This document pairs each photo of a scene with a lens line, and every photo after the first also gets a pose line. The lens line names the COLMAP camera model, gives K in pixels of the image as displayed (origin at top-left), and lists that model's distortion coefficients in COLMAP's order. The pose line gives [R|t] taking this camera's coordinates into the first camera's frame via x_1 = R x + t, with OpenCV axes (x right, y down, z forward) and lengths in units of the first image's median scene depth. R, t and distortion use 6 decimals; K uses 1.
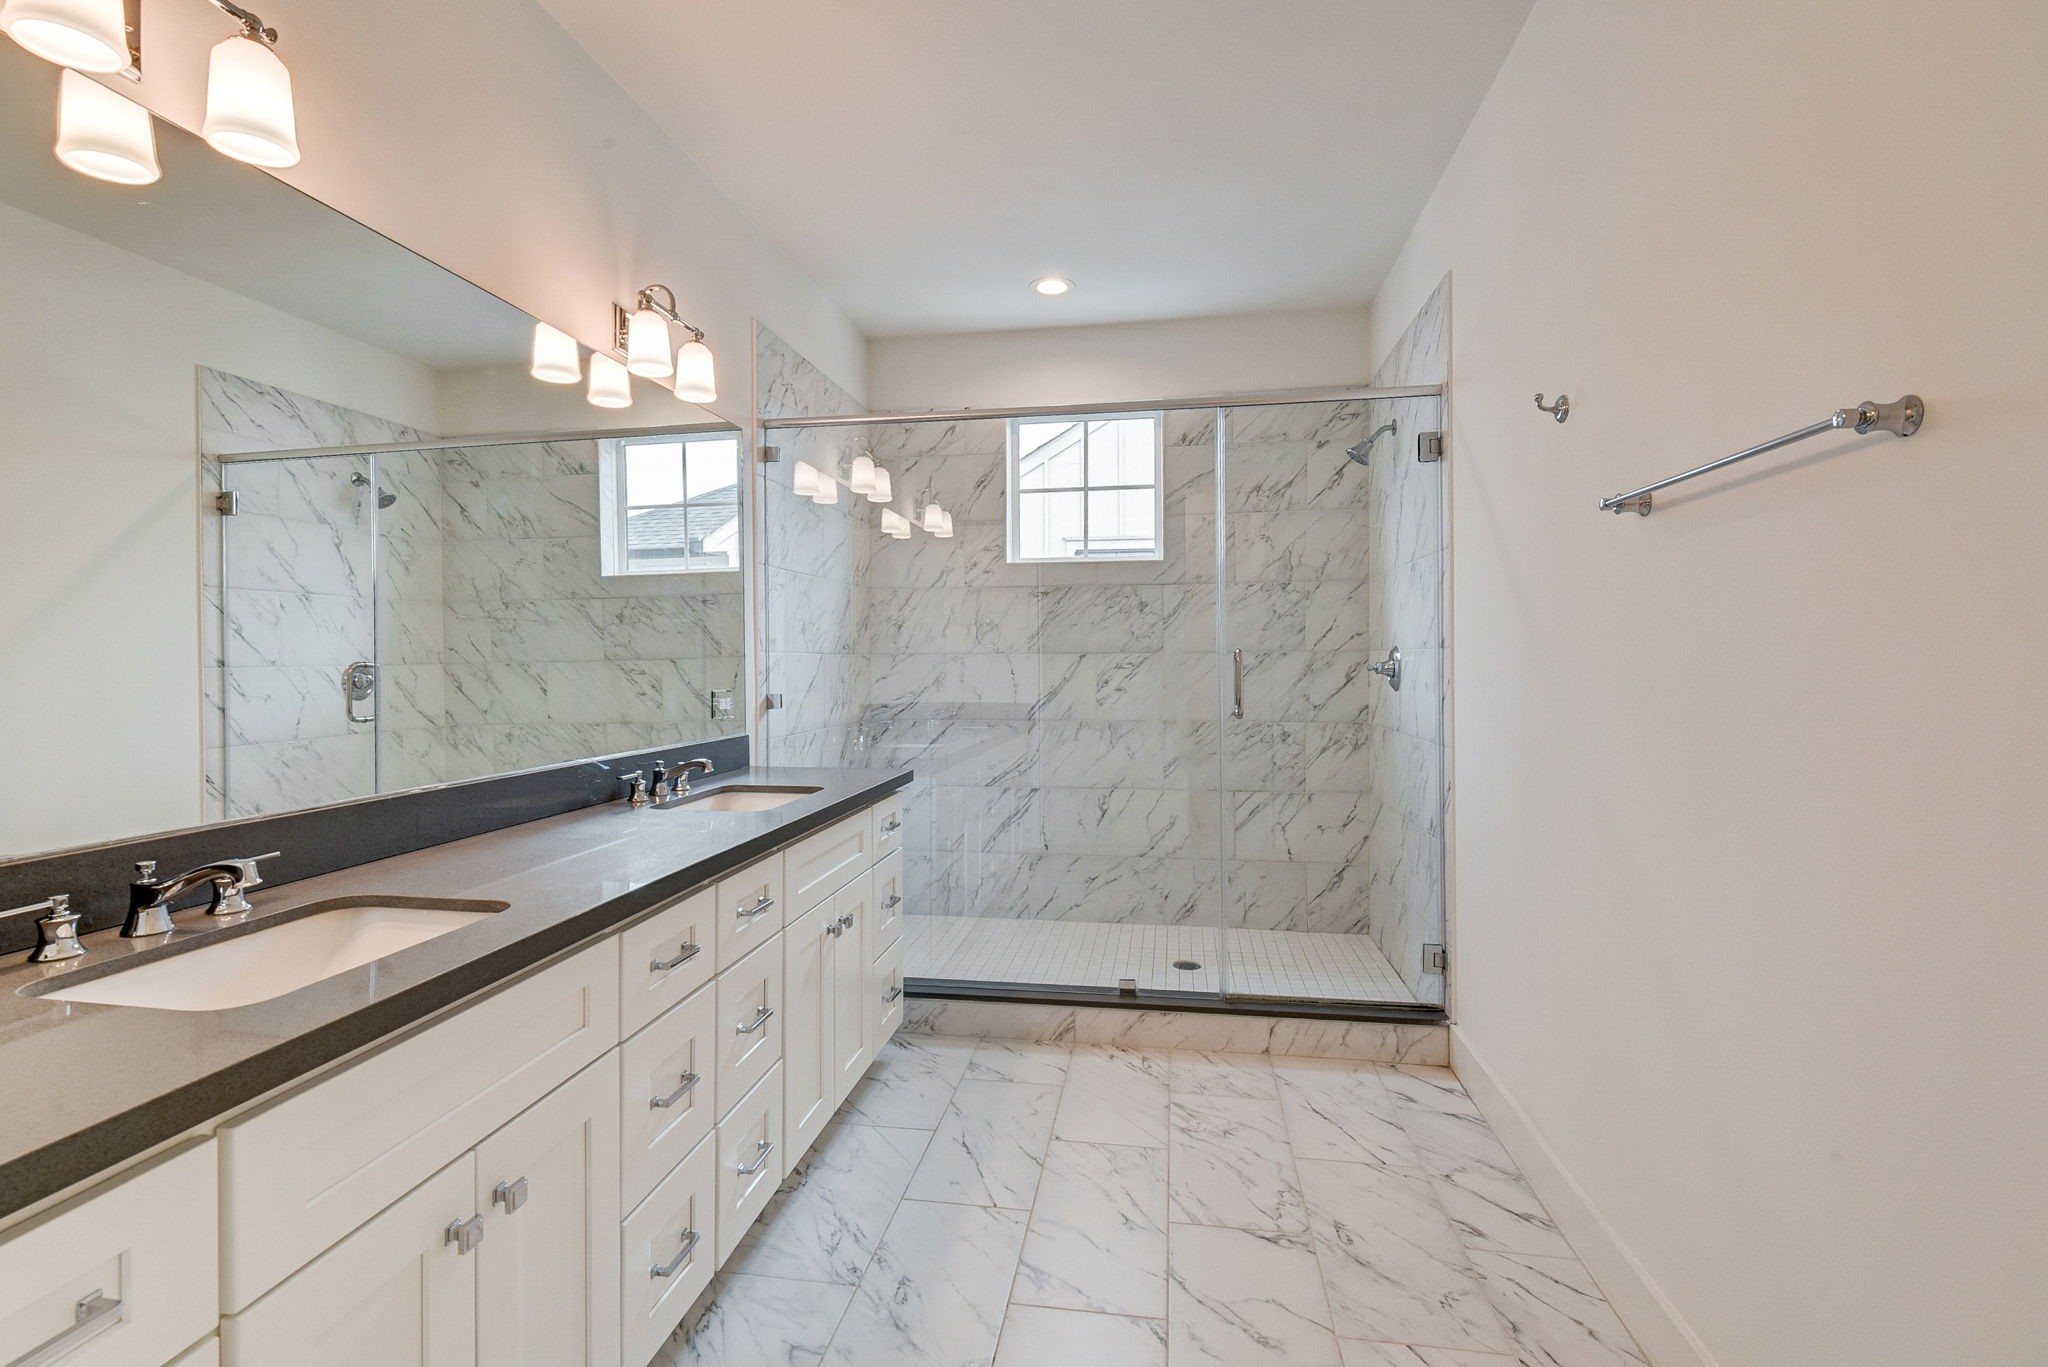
lens RADIAL K [[926.8, 0, 1015.8], [0, 926.8, 644.9], [0, 0, 1]] dist [0.012987, -0.010261]
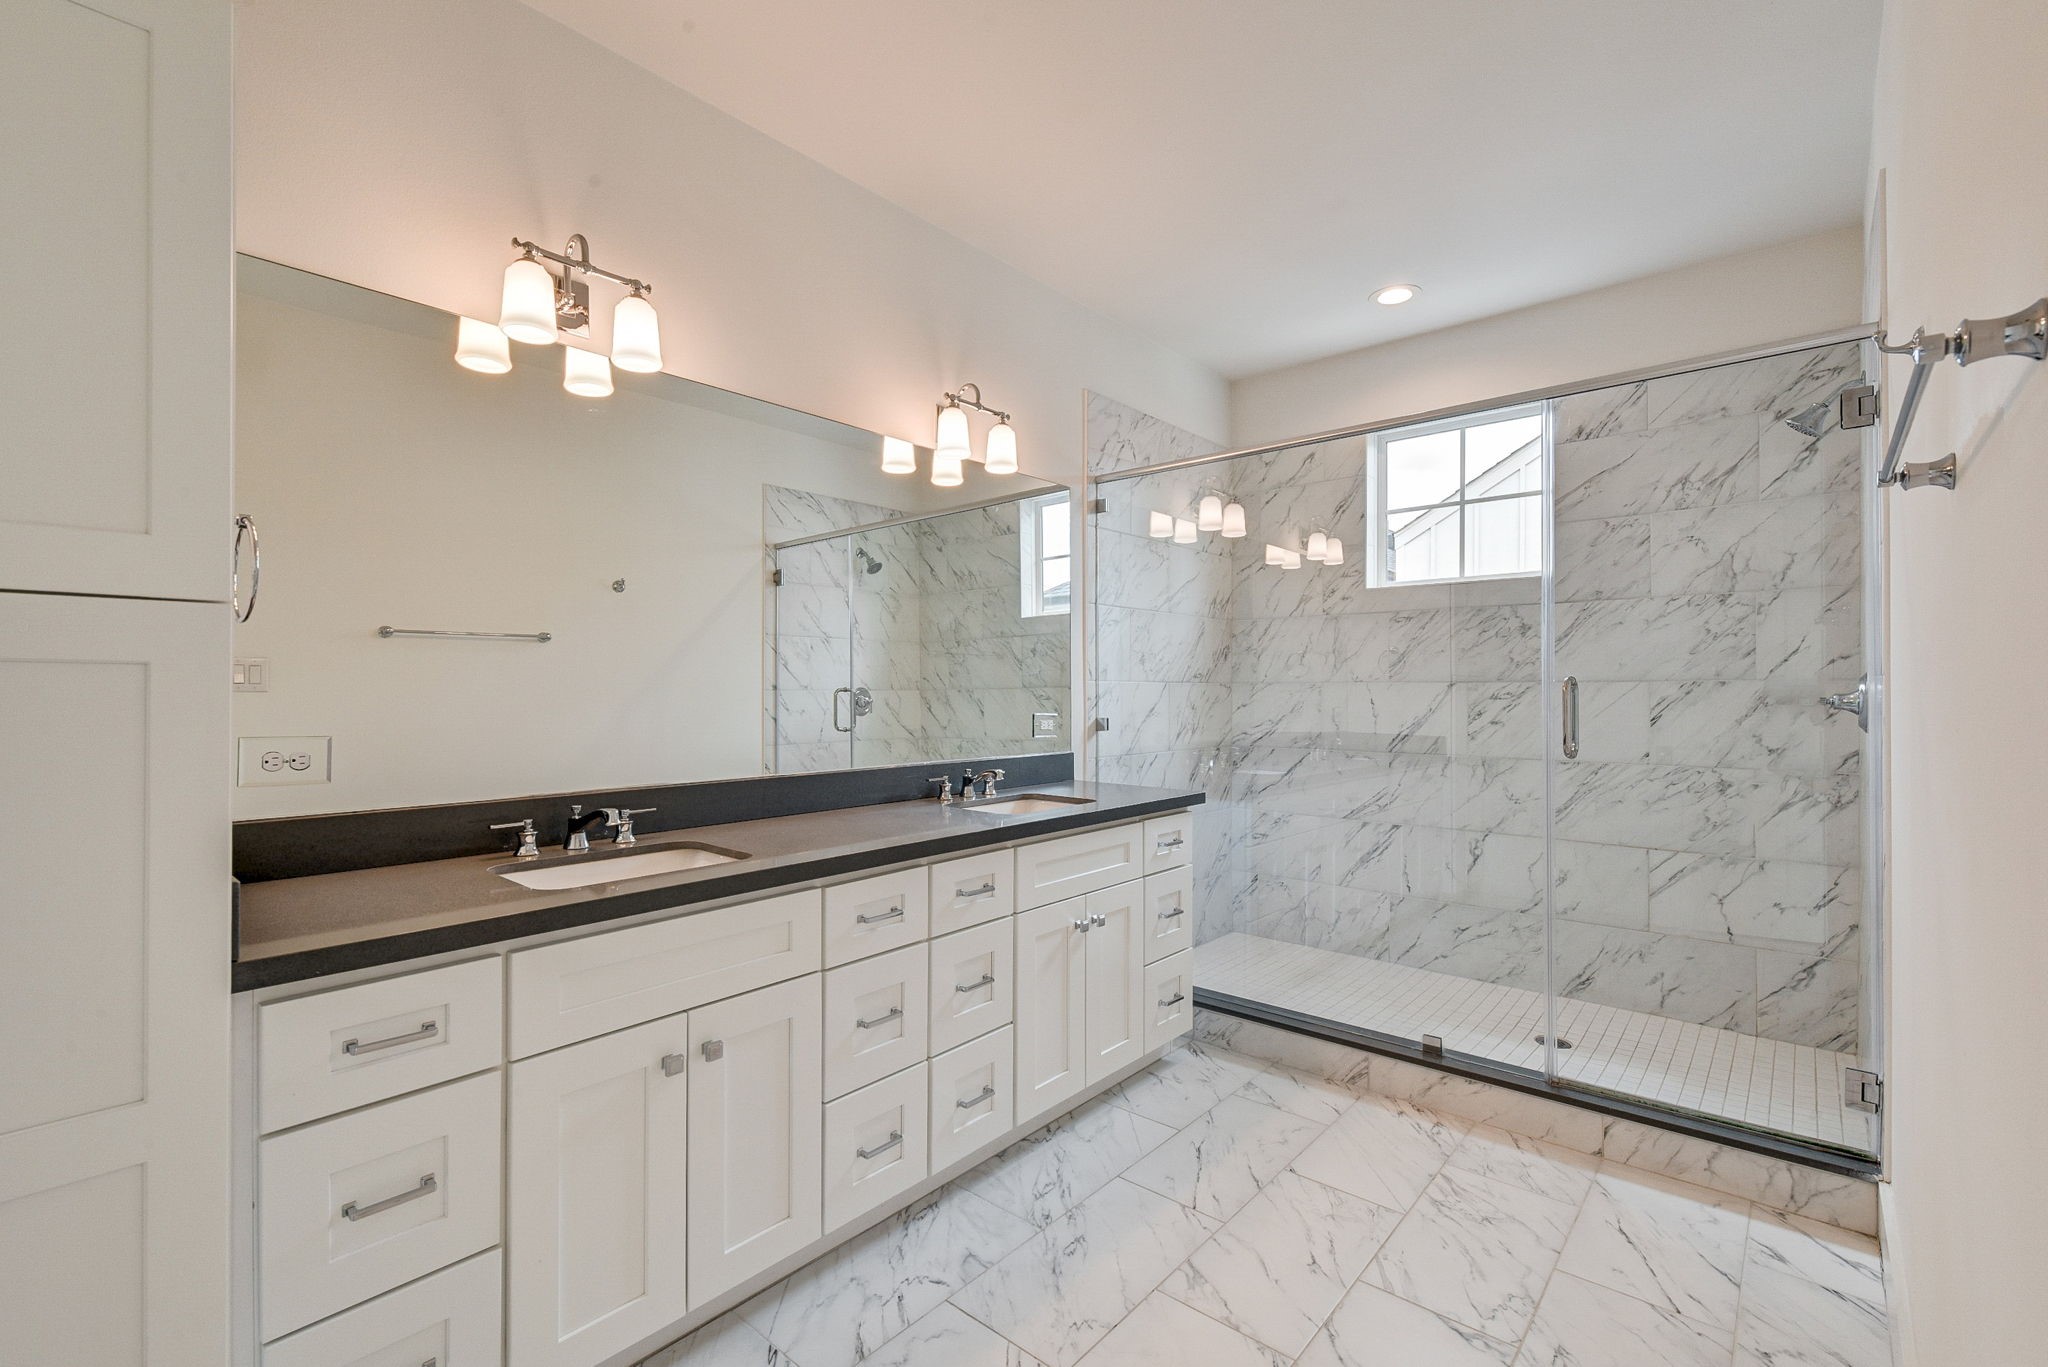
lens RADIAL K [[900.5, 0, 1015.3], [0, 900.5, 667.6], [0, 0, 1]] dist [0.016298, -0.011060]
pose [[0.846193, -0.007703, -0.532821, 0.205270], [0.003918, 0.999958, -0.008233, 0.000308], [0.532862, 0.004879, 0.846188, 0.014386]]
